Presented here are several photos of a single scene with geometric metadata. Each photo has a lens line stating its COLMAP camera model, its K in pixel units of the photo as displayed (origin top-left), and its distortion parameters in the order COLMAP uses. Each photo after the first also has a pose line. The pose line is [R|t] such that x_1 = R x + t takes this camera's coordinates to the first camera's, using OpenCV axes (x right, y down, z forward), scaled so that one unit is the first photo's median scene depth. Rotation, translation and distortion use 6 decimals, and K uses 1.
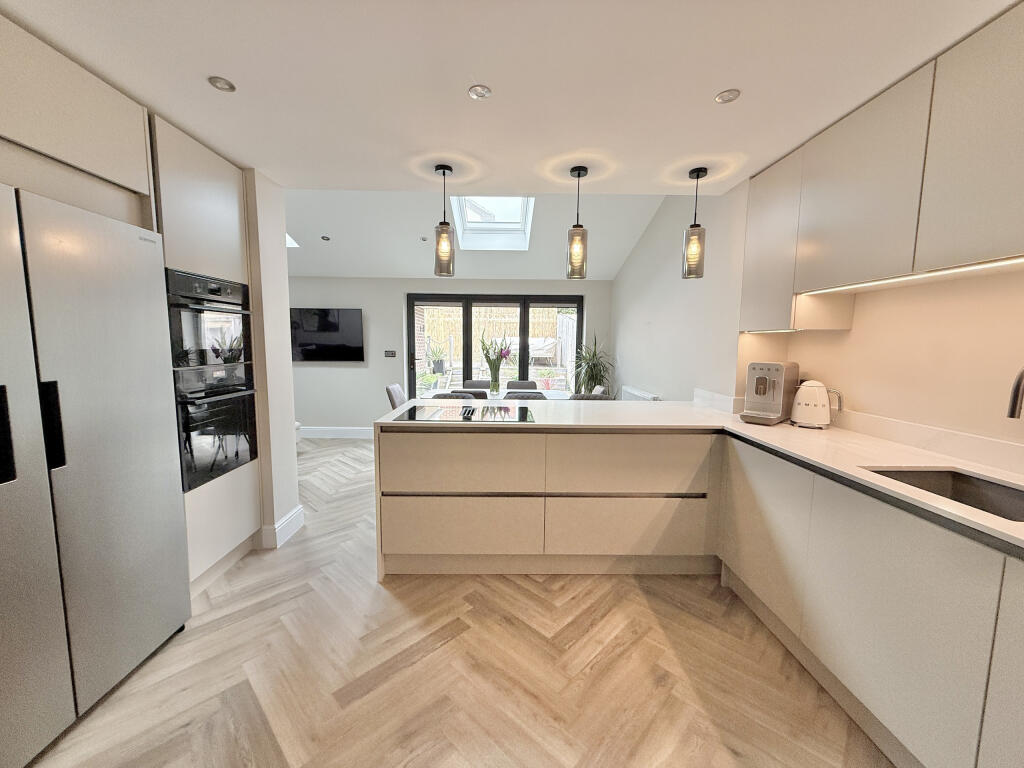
lens RADIAL K [[406.4, 0, 509.7], [0, 406.4, 385.4], [0, 0, 1]] dist [0.000159, -0.000227]
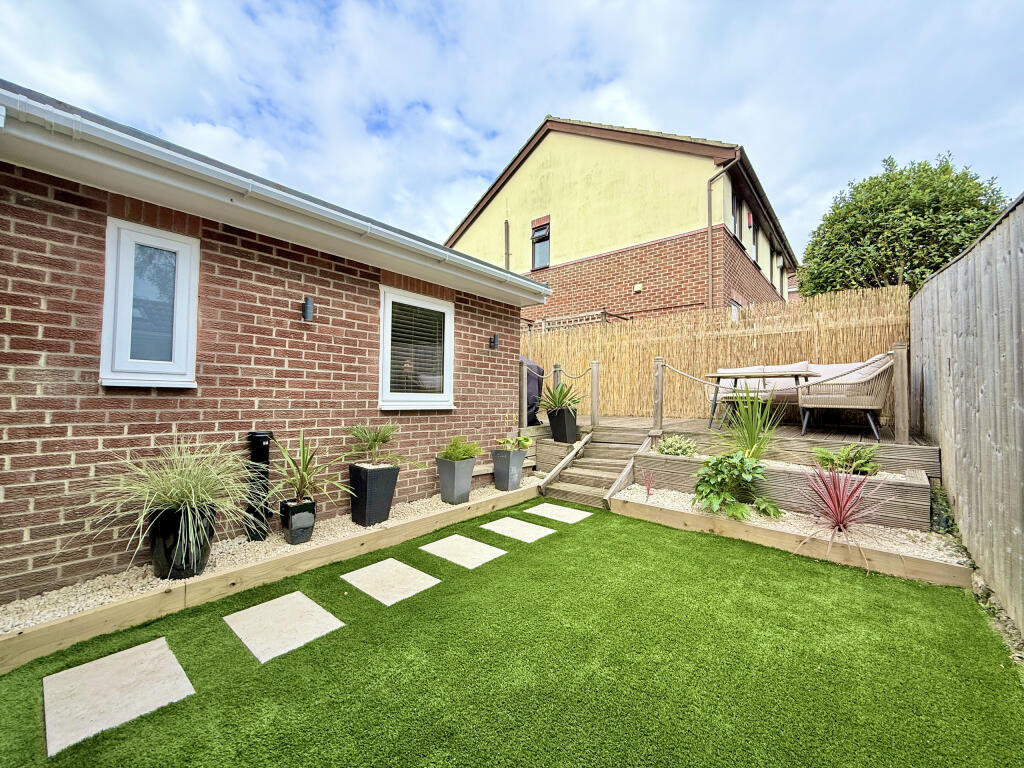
lens RADIAL K [[406.4, 0, 509.7], [0, 406.4, 385.4], [0, 0, 1]] dist [0.000159, -0.000227]
pose [[0.748234, -0.023793, -0.663008, 0.525781], [-0.073706, 0.990189, -0.118715, -0.141643], [0.659328, 0.137694, 0.739140, 2.894602]]
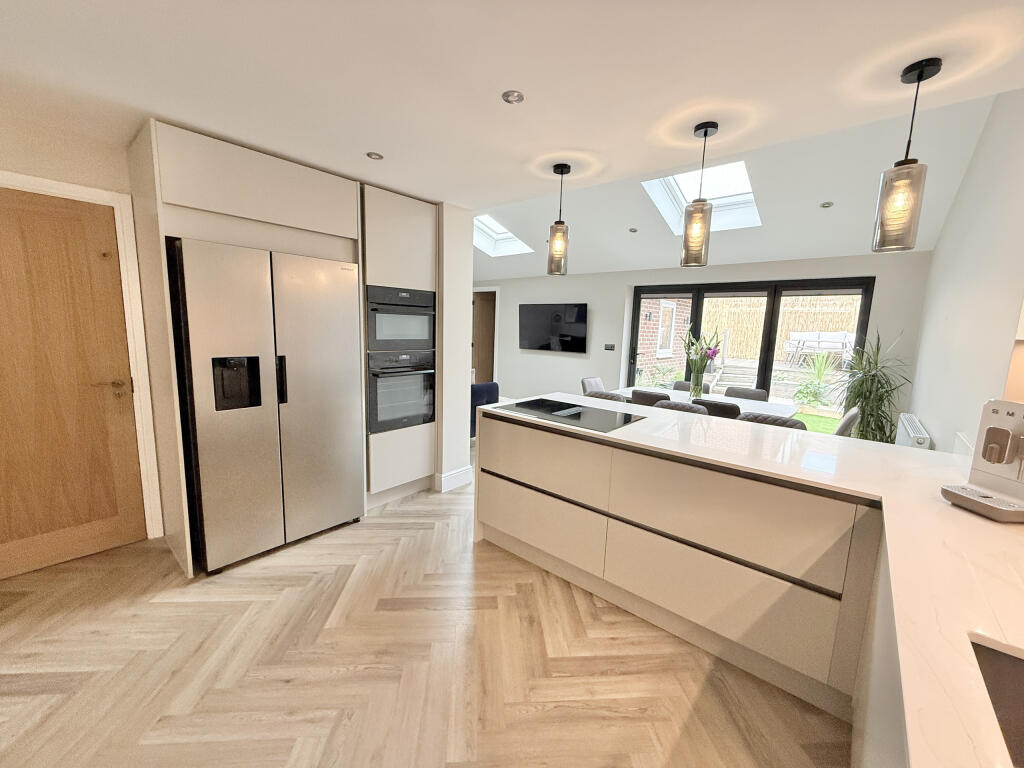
lens RADIAL K [[406.4, 0, 509.7], [0, 406.4, 385.4], [0, 0, 1]] dist [0.000159, -0.000227]
pose [[0.746832, 0.110161, -0.655825, 0.474082], [-0.094307, 0.993762, 0.059532, -0.047064], [0.658291, 0.017388, 0.752562, 0.173788]]
